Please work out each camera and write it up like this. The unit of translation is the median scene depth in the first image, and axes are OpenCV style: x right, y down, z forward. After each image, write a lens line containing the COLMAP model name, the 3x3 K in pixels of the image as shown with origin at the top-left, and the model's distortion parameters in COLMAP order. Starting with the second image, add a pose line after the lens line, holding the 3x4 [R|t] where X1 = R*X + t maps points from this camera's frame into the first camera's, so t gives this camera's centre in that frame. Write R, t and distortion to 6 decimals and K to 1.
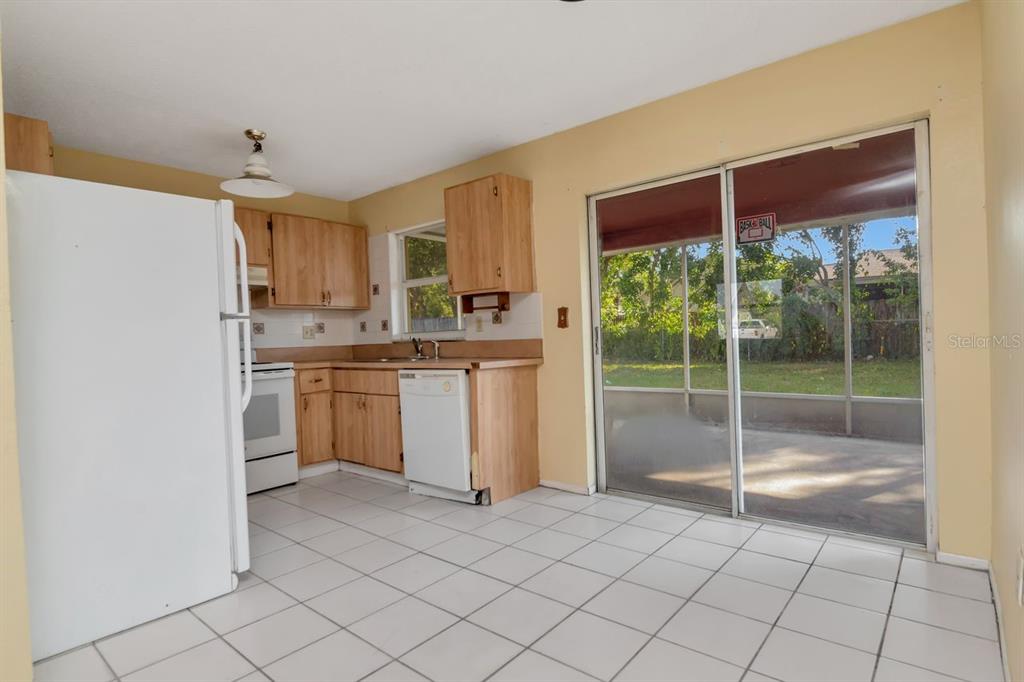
lens RADIAL K [[532.8, 0, 518.1], [0, 532.8, 345.1], [0, 0, 1]] dist [-0.010360, -0.000765]
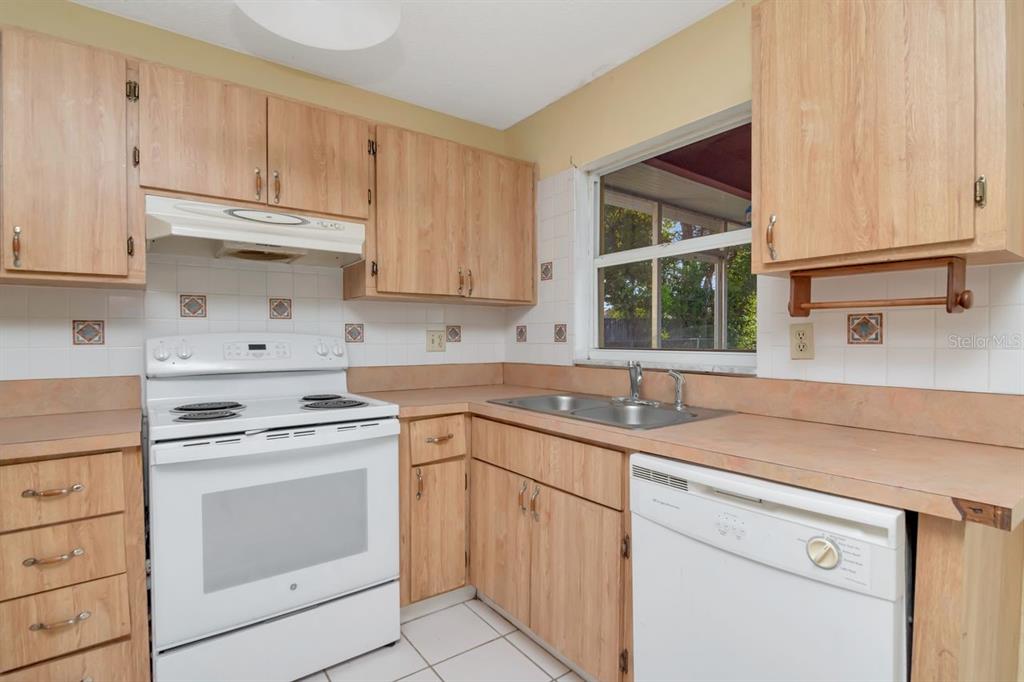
lens RADIAL K [[495.9, 0, 516.0], [0, 495.9, 346.0], [0, 0, 1]] dist [-0.013094, -0.000705]
pose [[0.970128, 0.038552, -0.239509, -0.191702], [-0.037631, 0.999256, 0.008420, -0.029796], [0.239656, 0.000844, 0.970858, 0.534856]]
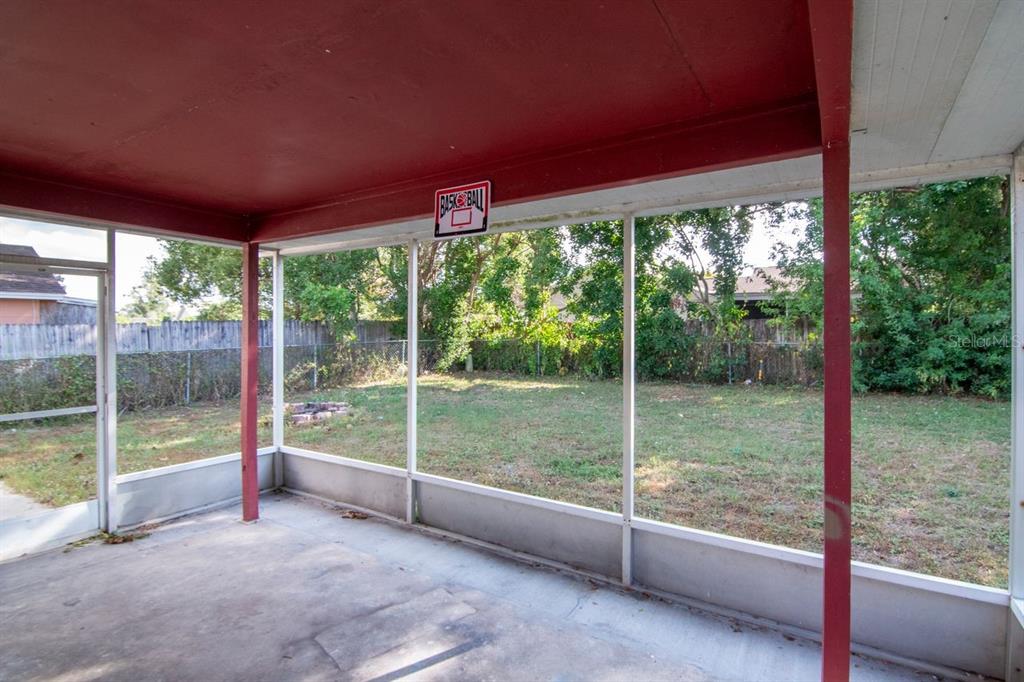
lens RADIAL K [[506.2, 0, 517.5], [0, 506.2, 322.9], [0, 0, 1]] dist [-0.011028, -0.000613]
pose [[0.992728, 0.038835, 0.113943, 0.606360], [-0.034811, 0.998705, -0.037095, -0.118011], [-0.115236, 0.032859, 0.992795, 0.657502]]
